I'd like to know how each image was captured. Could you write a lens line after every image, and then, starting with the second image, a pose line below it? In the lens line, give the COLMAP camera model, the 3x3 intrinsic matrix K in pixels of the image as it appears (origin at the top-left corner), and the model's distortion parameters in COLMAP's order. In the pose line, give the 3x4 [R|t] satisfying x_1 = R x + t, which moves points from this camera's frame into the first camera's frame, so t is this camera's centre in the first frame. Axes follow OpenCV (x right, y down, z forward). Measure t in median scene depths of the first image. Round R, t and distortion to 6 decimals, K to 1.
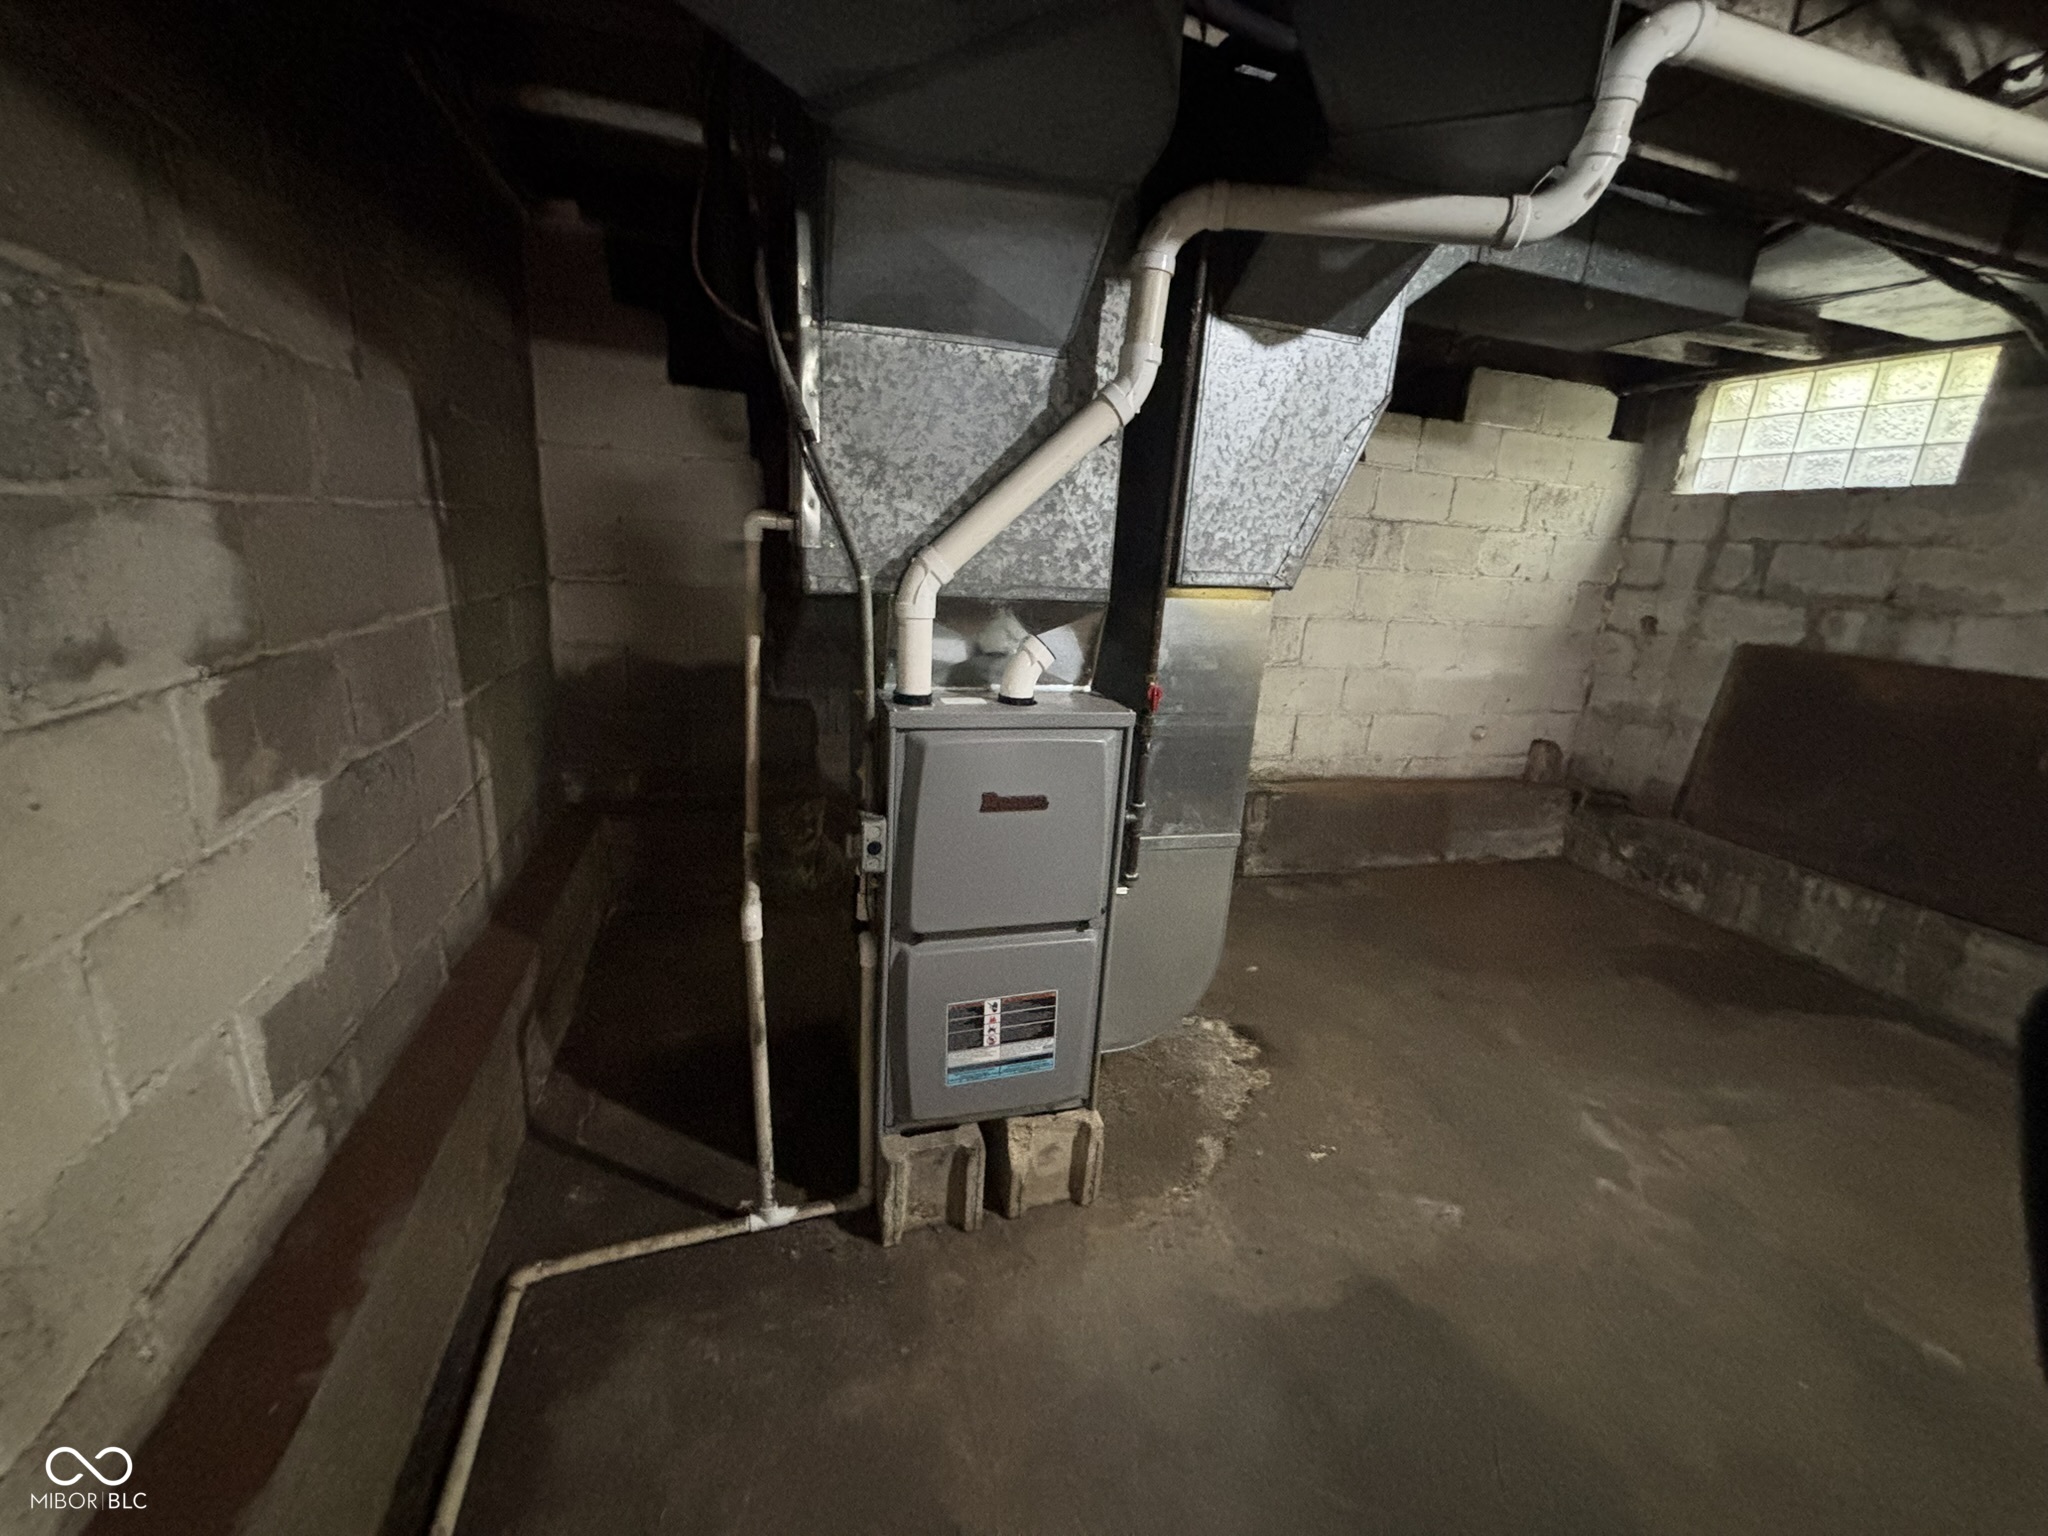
lens RADIAL K [[814.8, 0, 1024.0], [0, 814.8, 768.0], [0, 0, 1]] dist [0.023765, -0.000014]
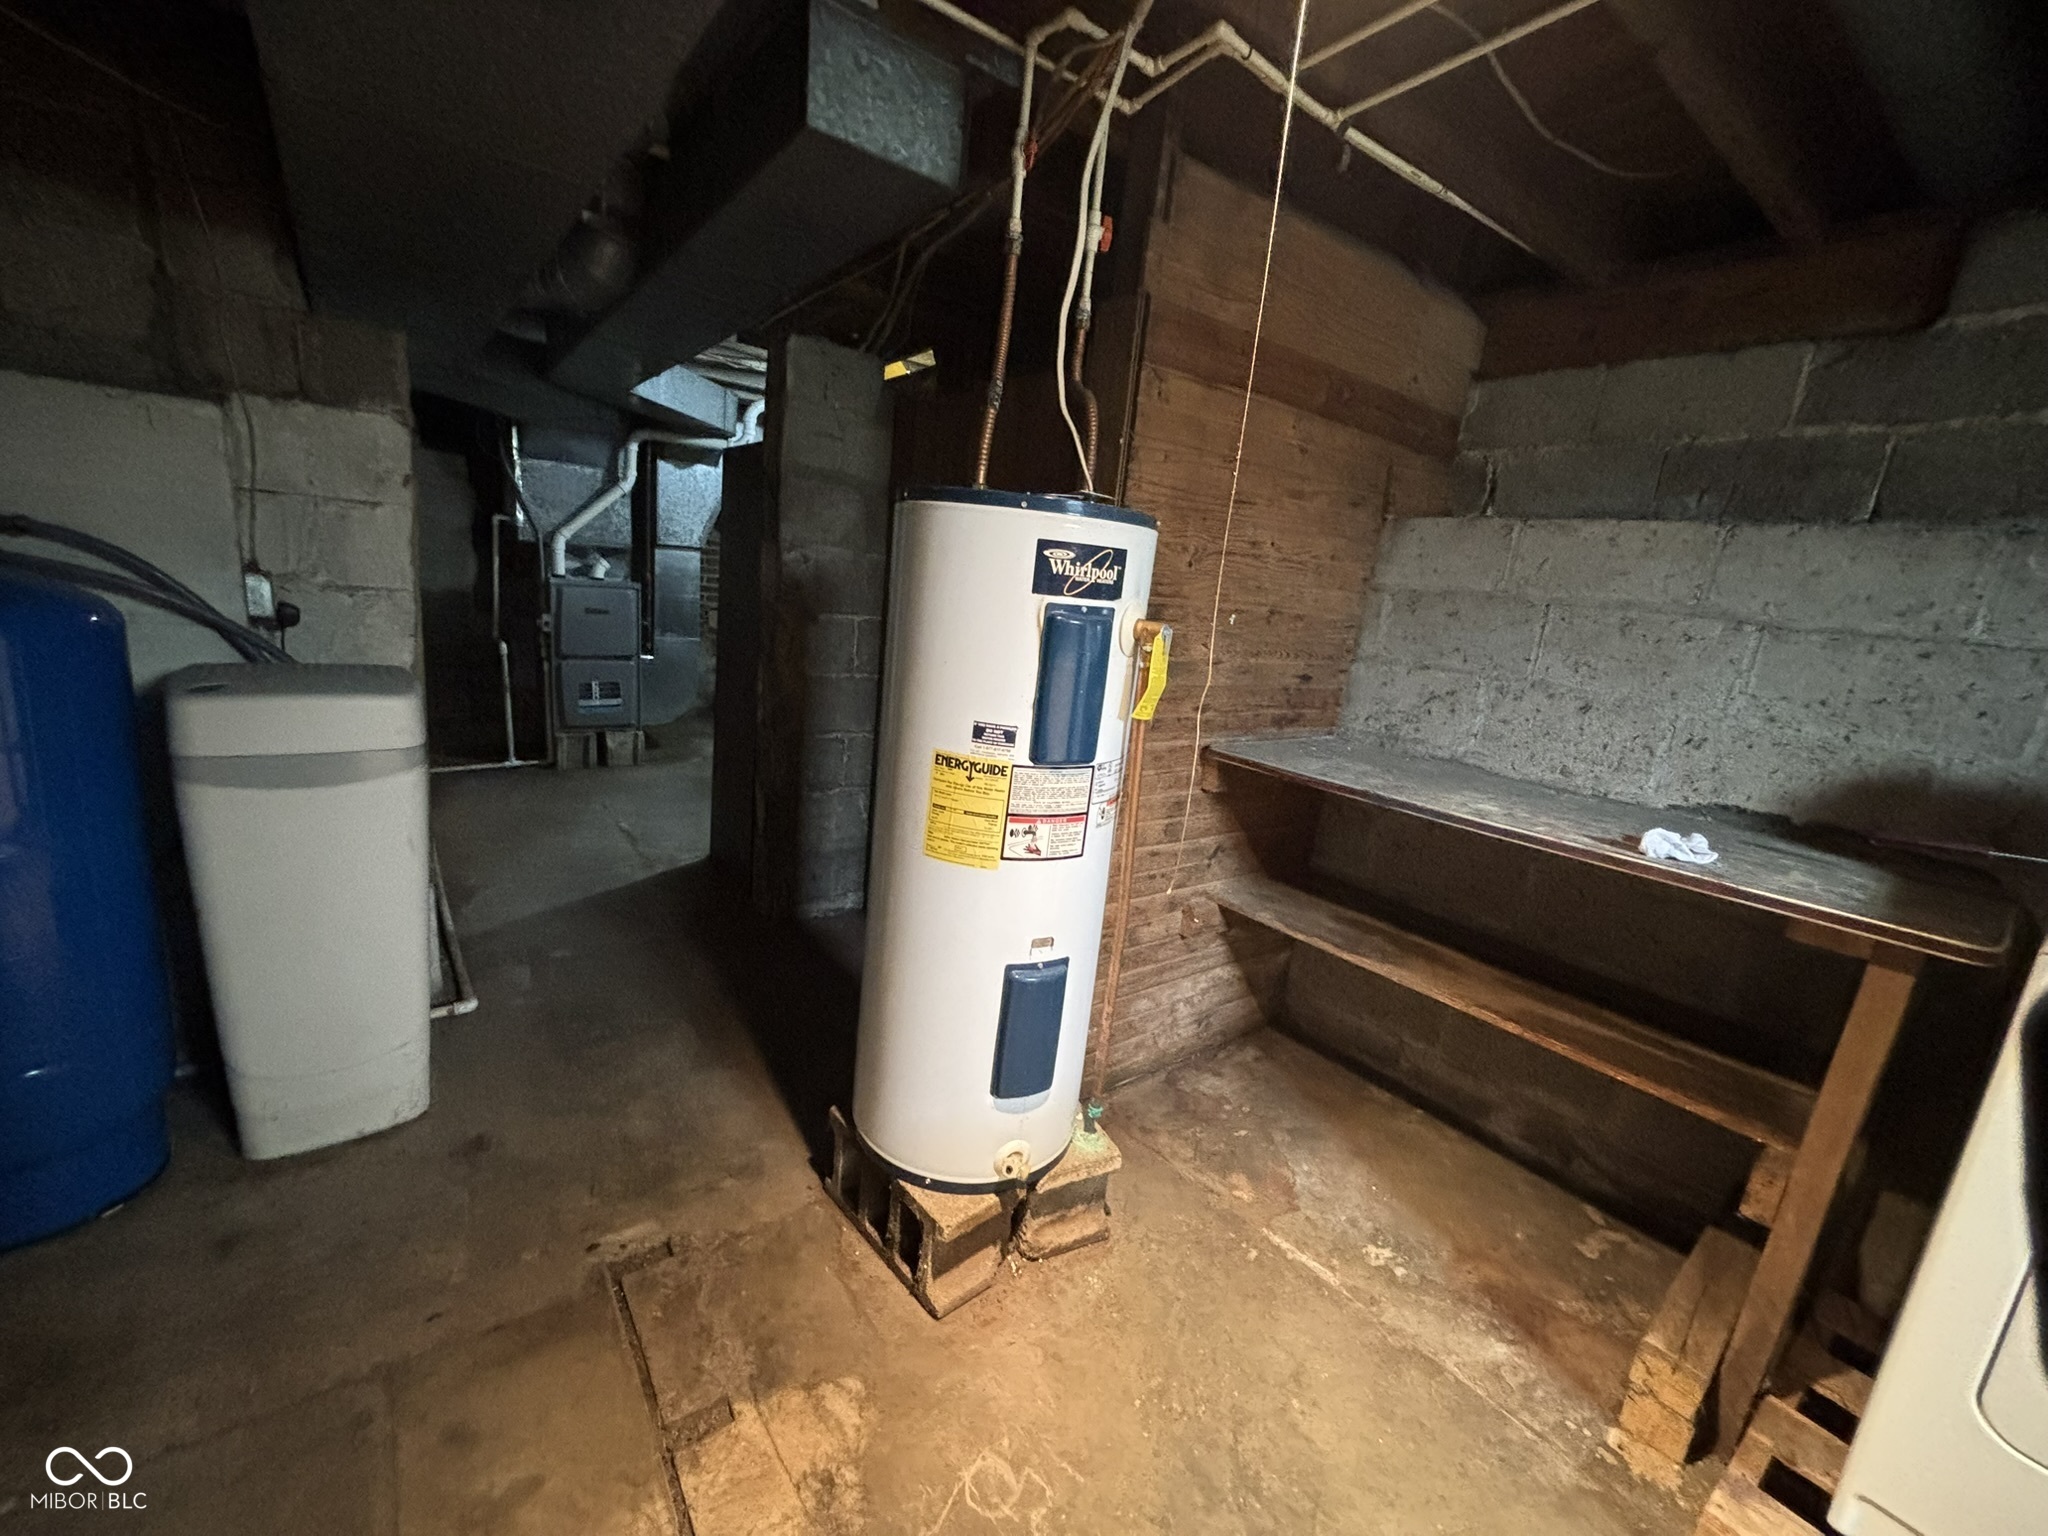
lens RADIAL K [[824.7, 0, 1024.0], [0, 824.7, 768.0], [0, 0, 1]] dist [-0.021398, -0.000054]
pose [[0.942747, -0.053628, 0.329169, 0.442833], [0.062071, 0.997956, -0.015187, 0.756650], [-0.327682, 0.034750, 0.944149, -2.347539]]
